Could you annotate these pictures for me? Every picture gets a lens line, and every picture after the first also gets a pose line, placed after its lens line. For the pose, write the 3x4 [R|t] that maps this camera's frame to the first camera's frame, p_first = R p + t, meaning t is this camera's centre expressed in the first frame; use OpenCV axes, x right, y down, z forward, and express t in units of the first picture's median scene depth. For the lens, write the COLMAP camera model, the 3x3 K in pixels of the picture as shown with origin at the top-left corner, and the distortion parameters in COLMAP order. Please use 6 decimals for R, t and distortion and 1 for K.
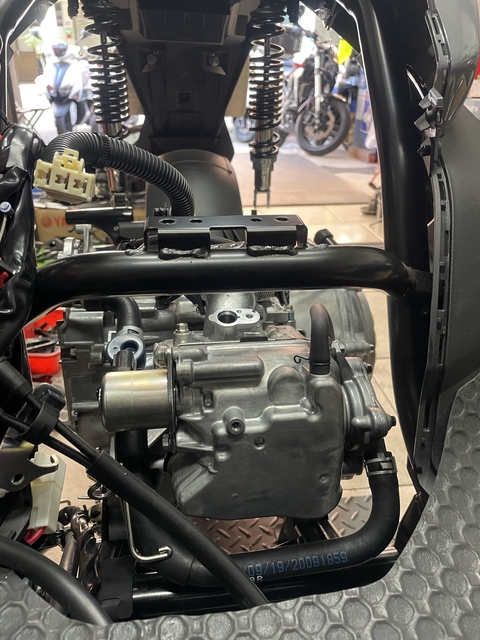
lens RADIAL K [[488.4, 0, 245.6], [0, 488.4, 317.9], [0, 0, 1]] dist [0.074381, -0.111967]
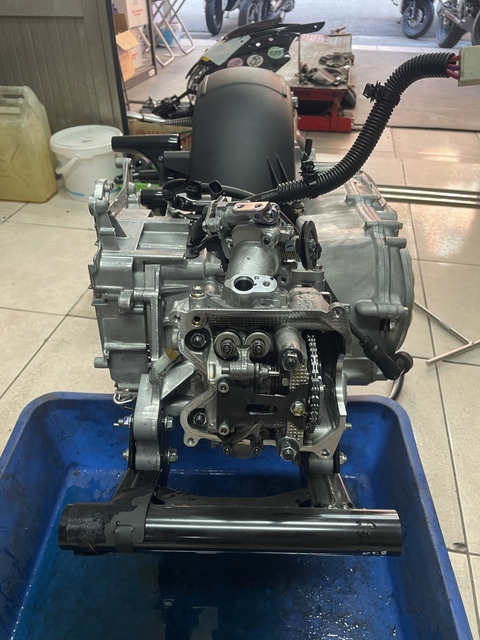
lens RADIAL K [[488.4, 0, 243.5], [0, 488.4, 325.5], [0, 0, 1]] dist [0.074381, -0.111967]
pose [[0.988257, 0.084598, -0.127249, 0.093089], [-0.057945, 0.978039, 0.200203, -0.114477], [0.141391, -0.190479, 0.971456, 0.031840]]
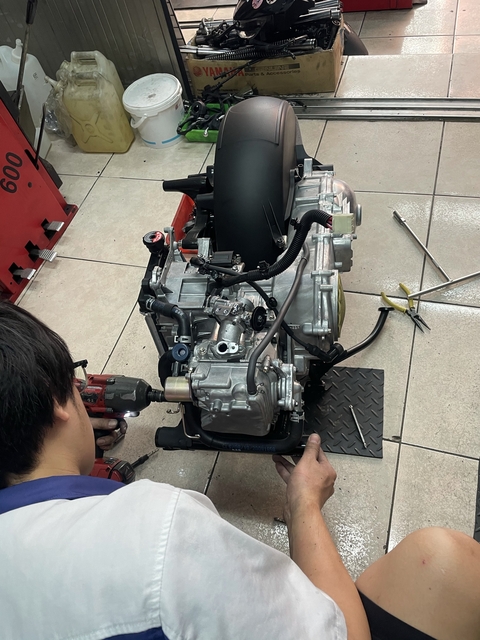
lens RADIAL K [[488.4, 0, 236.8], [0, 488.4, 319.3], [0, 0, 1]] dist [0.074381, -0.111967]
pose [[0.946385, 0.104033, -0.305830, 0.623772], [0.063477, 0.868379, 0.491822, -1.092421], [0.316742, -0.484866, 0.815217, -0.579490]]
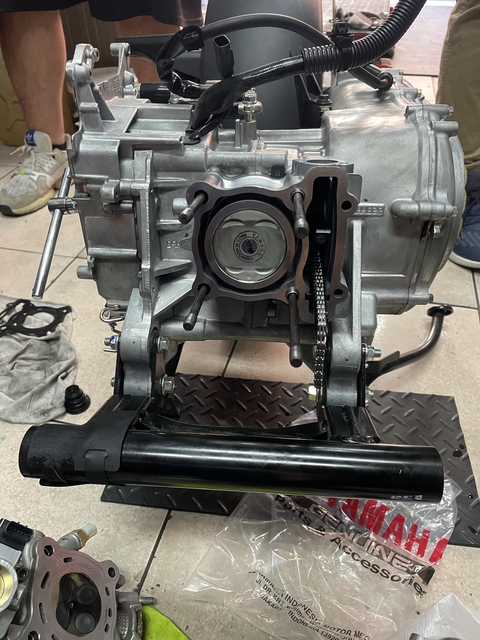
lens RADIAL K [[488.4, 0, 240.6], [0, 488.4, 318.2], [0, 0, 1]] dist [0.074381, -0.111967]
pose [[0.976336, 0.110178, -0.186090, 0.124920], [-0.064326, 0.969496, 0.236516, 0.084513], [0.206472, -0.218948, 0.953641, 0.218799]]
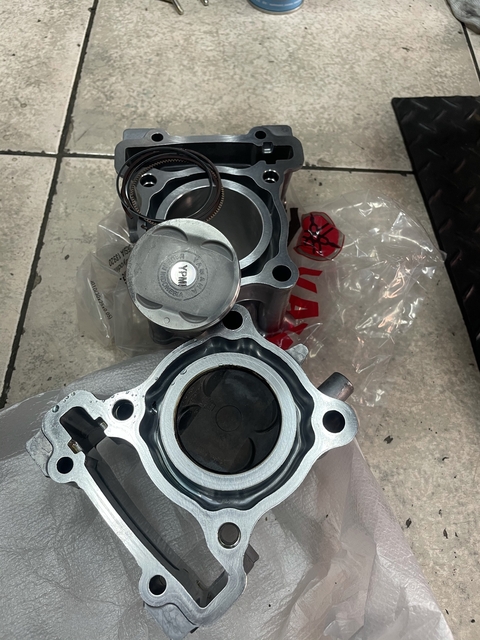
lens RADIAL K [[488.4, 0, 240.7], [0, 488.4, 320.0], [0, 0, 1]] dist [0.074381, -0.111967]
pose [[0.025235, 0.889593, -0.456056, 0.492152], [-0.497997, 0.406753, 0.765866, 0.510879], [0.866812, 0.207788, 0.453279, 0.724516]]
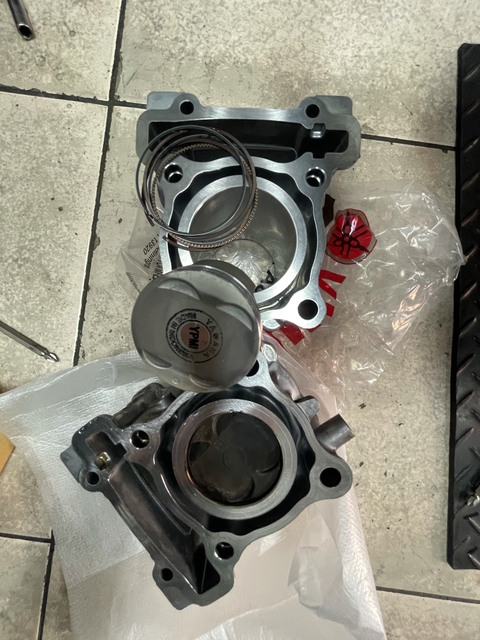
lens RADIAL K [[257.0, 0, 242.0], [0, 257.0, 321.0], [0, 0, 1]] dist [-0.004734, 0.001350]
pose [[-0.097298, 0.995105, -0.017281, 0.138914], [-0.447513, -0.028234, 0.893832, 0.723839], [0.888969, 0.094702, 0.448069, 0.848868]]
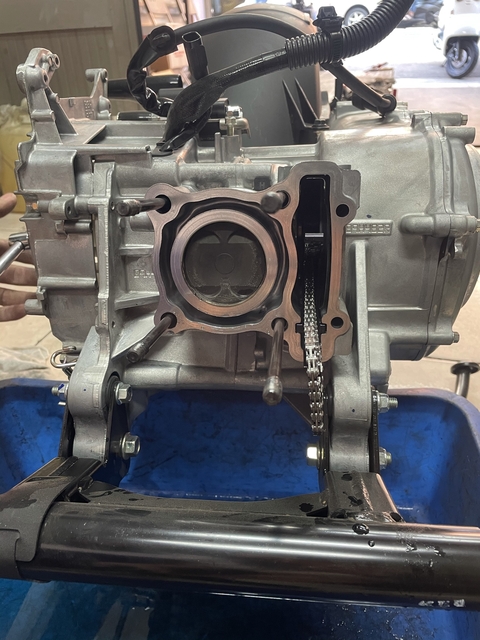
lens RADIAL K [[488.4, 0, 241.4], [0, 488.4, 320.9], [0, 0, 1]] dist [0.074381, -0.111967]
pose [[0.970502, 0.074154, -0.229405, 0.157800], [-0.054053, 0.994225, 0.092706, 0.190915], [0.234954, -0.077571, 0.968906, 0.422321]]
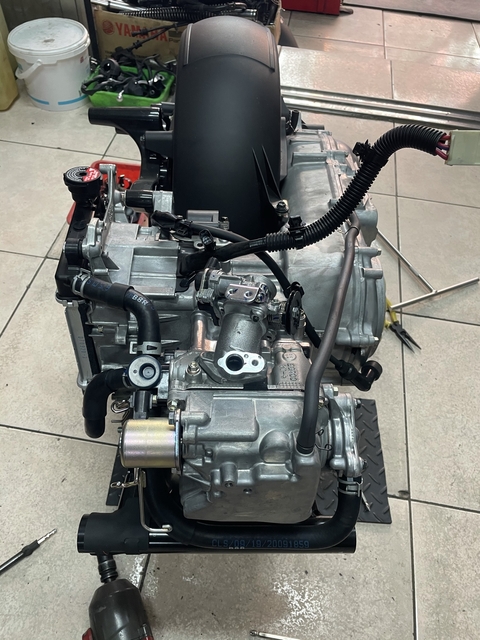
lens RADIAL K [[488.4, 0, 240.3], [0, 488.4, 317.4], [0, 0, 1]] dist [0.074381, -0.111967]
pose [[0.991380, 0.121493, -0.049035, 0.016441], [-0.088371, 0.896403, 0.434342, -0.566129], [0.096725, -0.426265, 0.899412, 0.055676]]
